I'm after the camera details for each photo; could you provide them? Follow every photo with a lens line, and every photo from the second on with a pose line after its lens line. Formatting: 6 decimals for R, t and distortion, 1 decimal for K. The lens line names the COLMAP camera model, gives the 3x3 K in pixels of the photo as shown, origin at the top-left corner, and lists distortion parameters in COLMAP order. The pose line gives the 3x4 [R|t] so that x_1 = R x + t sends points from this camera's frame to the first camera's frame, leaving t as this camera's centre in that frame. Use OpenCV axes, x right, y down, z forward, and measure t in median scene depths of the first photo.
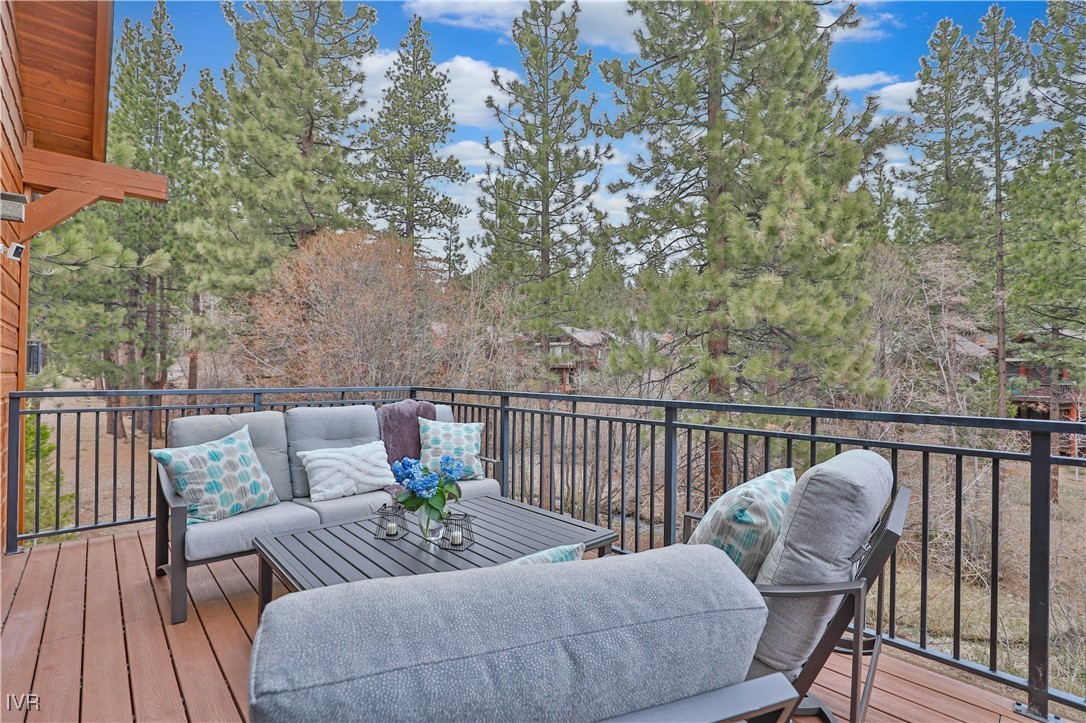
lens RADIAL K [[496.7, 0, 547.5], [0, 496.7, 365.4], [0, 0, 1]] dist [-0.027407, 0.002467]
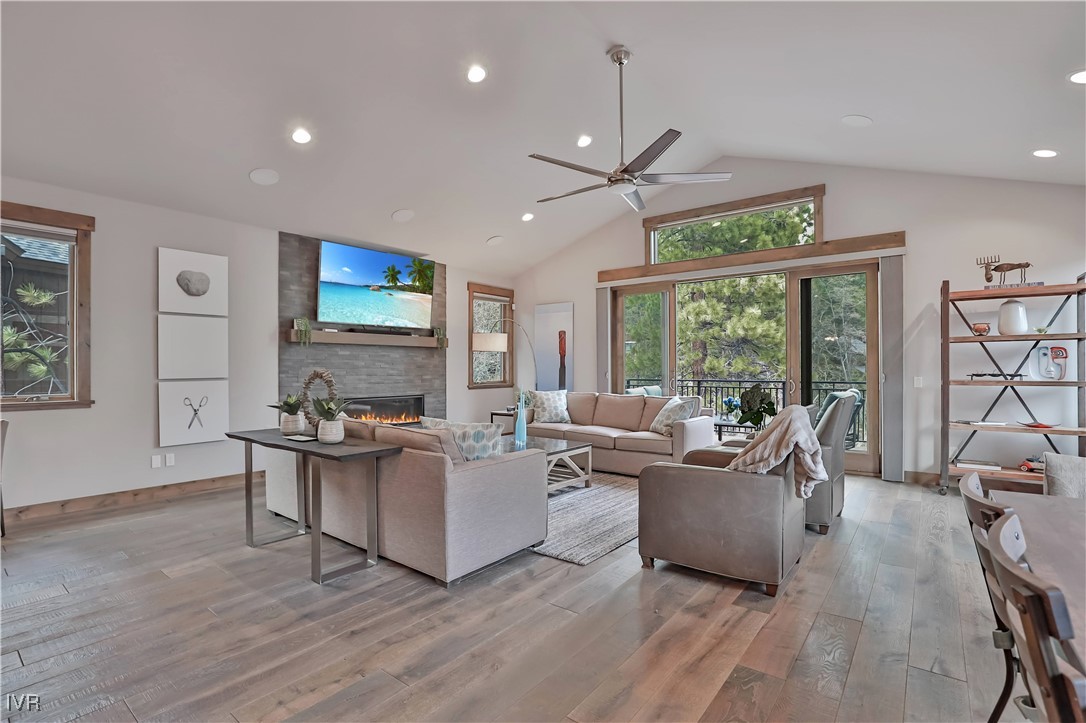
lens RADIAL K [[496.7, 0, 538.5], [0, 496.7, 363.9], [0, 0, 1]] dist [-0.027407, 0.002467]
pose [[0.989713, -0.006445, 0.142924, -1.127029], [0.005550, 0.999962, 0.006663, -0.038638], [-0.142962, -0.005802, 0.989711, -1.179964]]
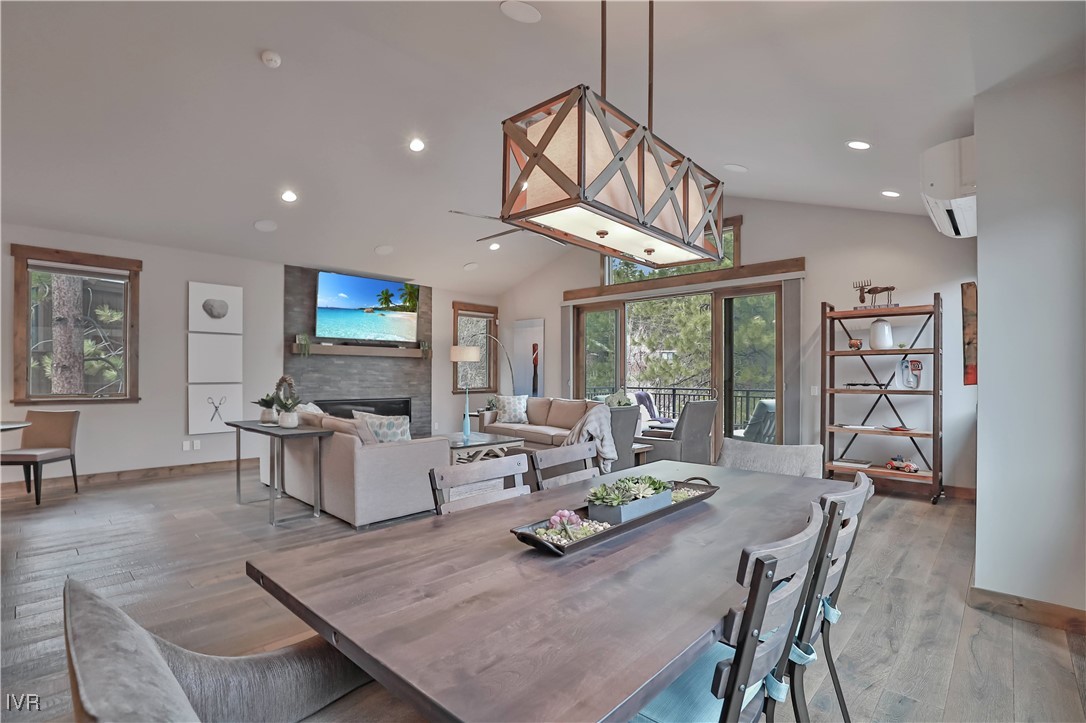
lens RADIAL K [[496.7, 0, 538.5], [0, 496.7, 372.2], [0, 0, 1]] dist [-0.027407, 0.002467]
pose [[0.998879, -0.000456, 0.047329, -0.855474], [0.000174, 0.999982, 0.005964, -0.040428], [-0.047331, -0.005949, 0.998862, -1.459478]]
